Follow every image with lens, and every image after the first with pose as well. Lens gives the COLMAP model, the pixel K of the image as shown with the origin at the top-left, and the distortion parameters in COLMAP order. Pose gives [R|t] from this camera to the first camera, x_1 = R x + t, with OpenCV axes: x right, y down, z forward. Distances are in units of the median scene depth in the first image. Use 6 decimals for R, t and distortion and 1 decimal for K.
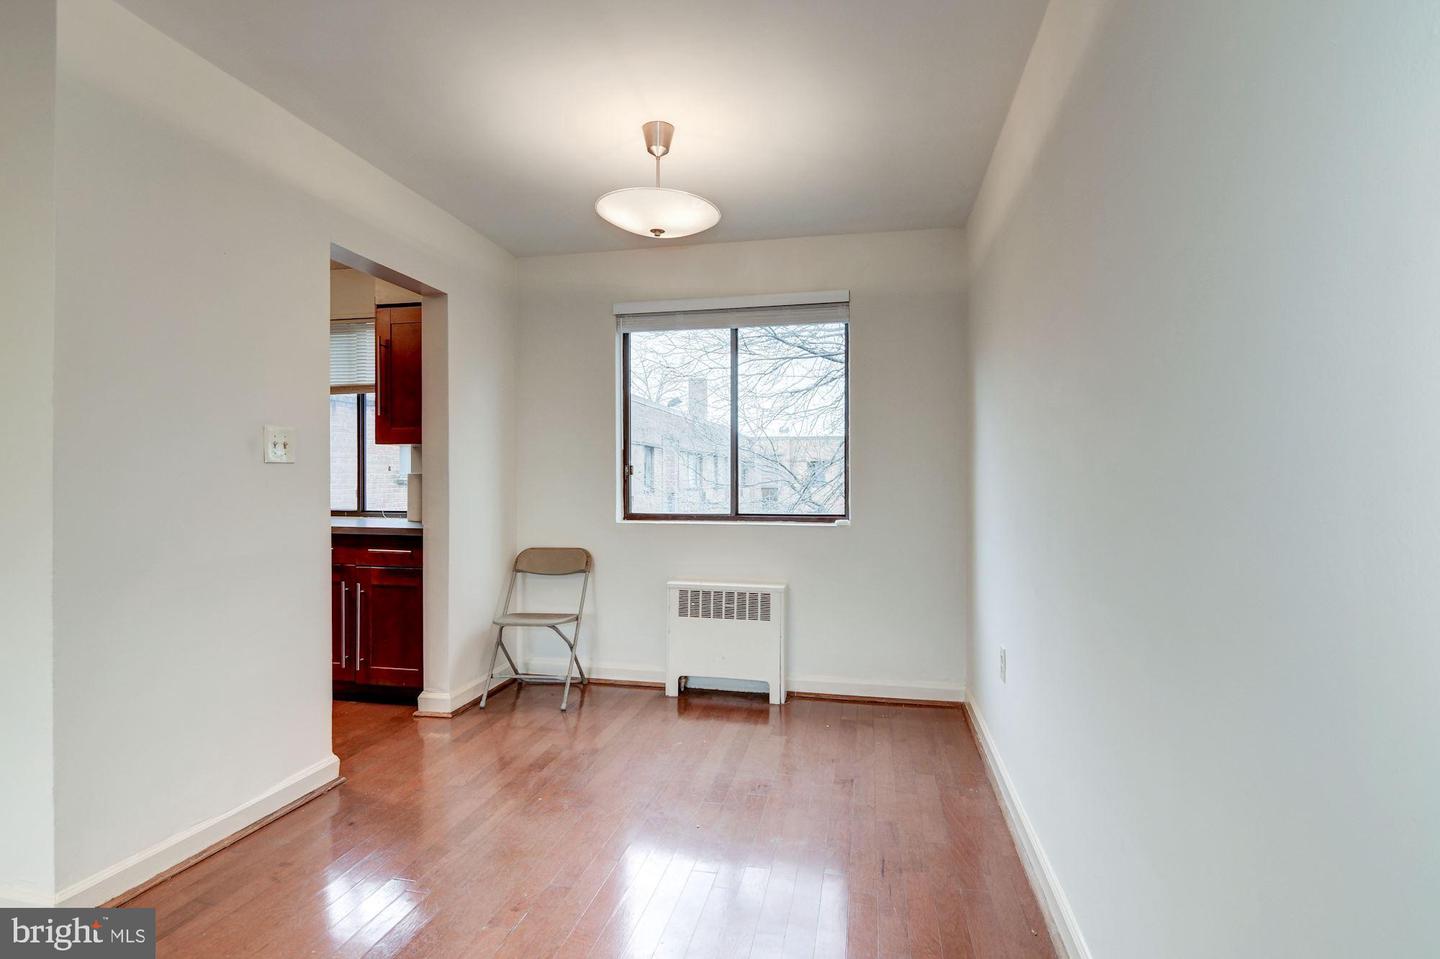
lens RADIAL K [[703.9, 0, 708.4], [0, 703.9, 485.5], [0, 0, 1]] dist [0.009101, -0.008532]
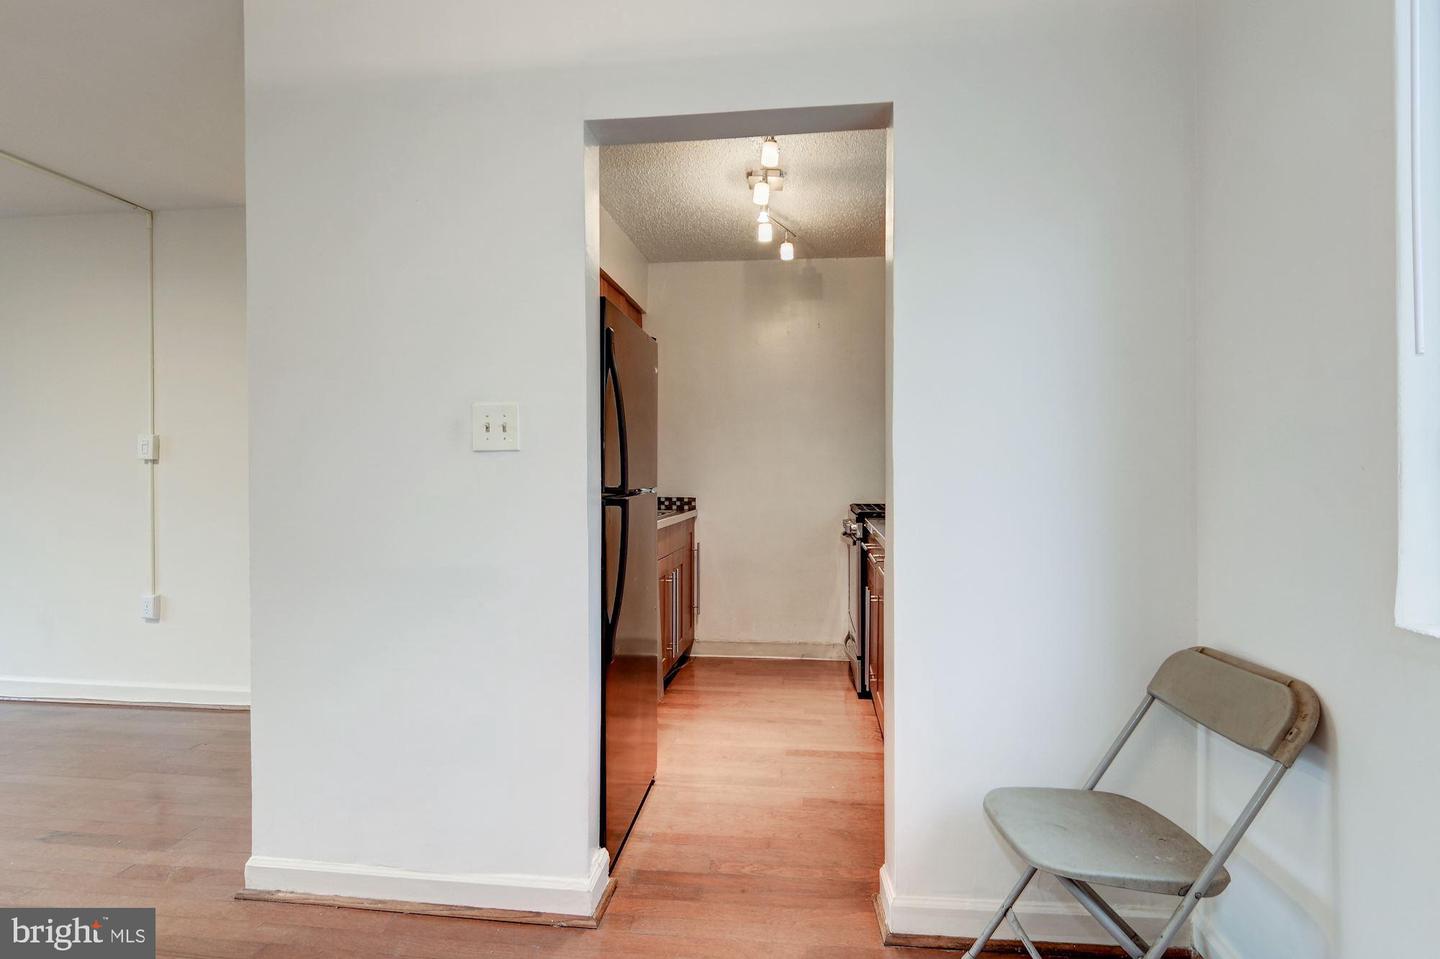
lens RADIAL K [[750.9, 0, 720.4], [0, 750.9, 487.6], [0, 0, 1]] dist [0.014356, -0.013135]
pose [[0.090012, -0.003543, -0.995934, 0.144517], [0.001601, 0.999993, -0.003413, 0.006866], [0.995939, -0.001287, 0.090017, 0.768003]]
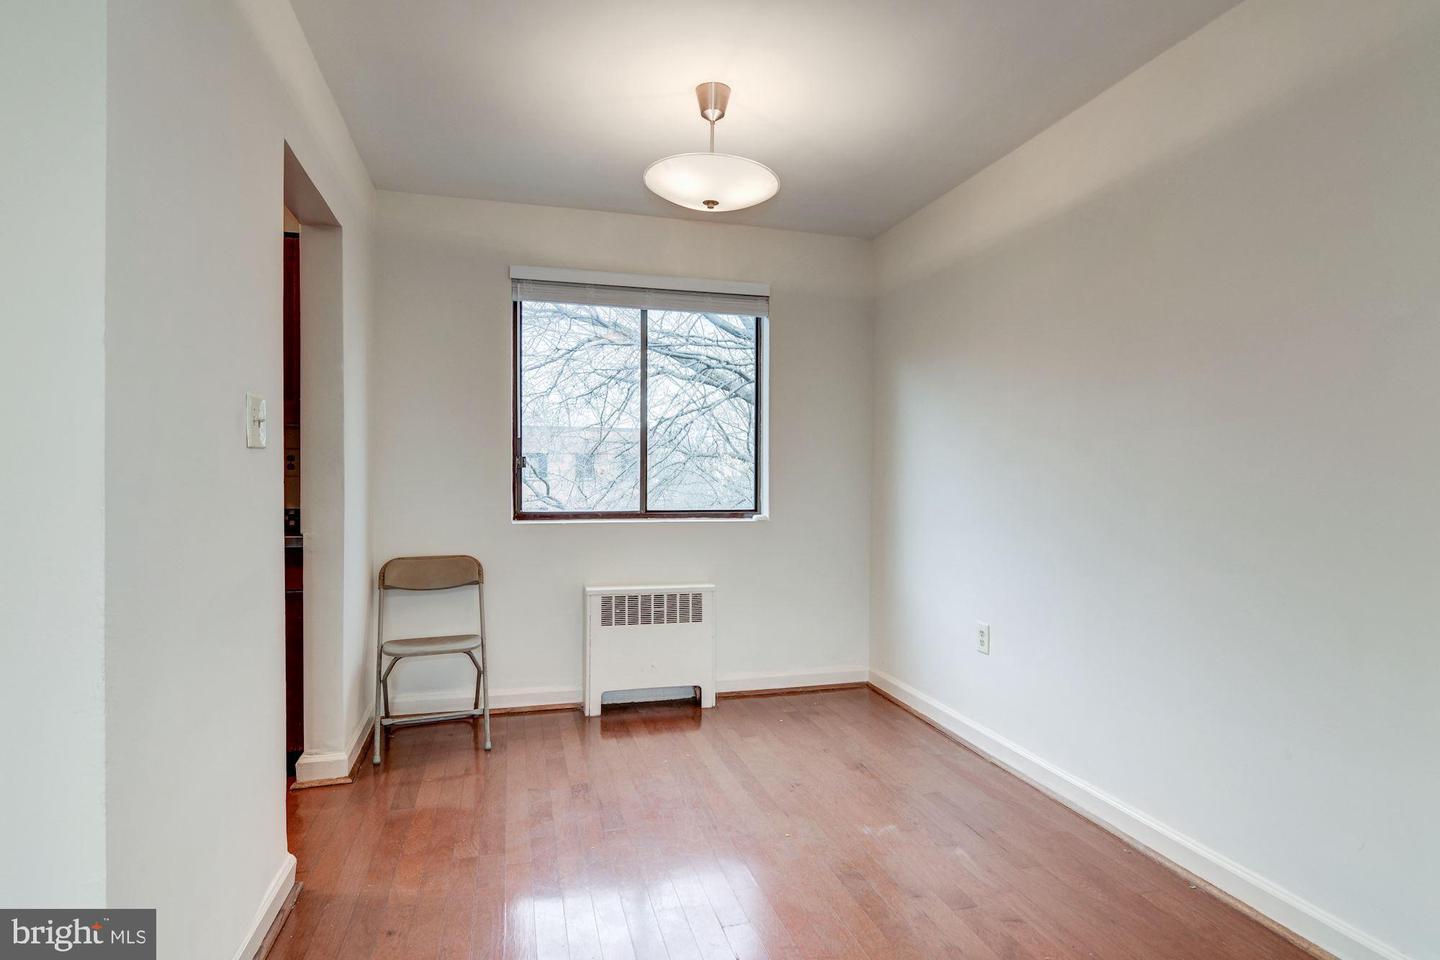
lens RADIAL K [[750.9, 0, 716.3], [0, 750.9, 488.3], [0, 0, 1]] dist [0.014356, -0.013135]
pose [[0.887171, -0.004054, 0.461423, -0.359813], [-0.001854, 0.999922, 0.012349, -0.001590], [-0.461437, -0.011812, 0.887094, 0.087059]]
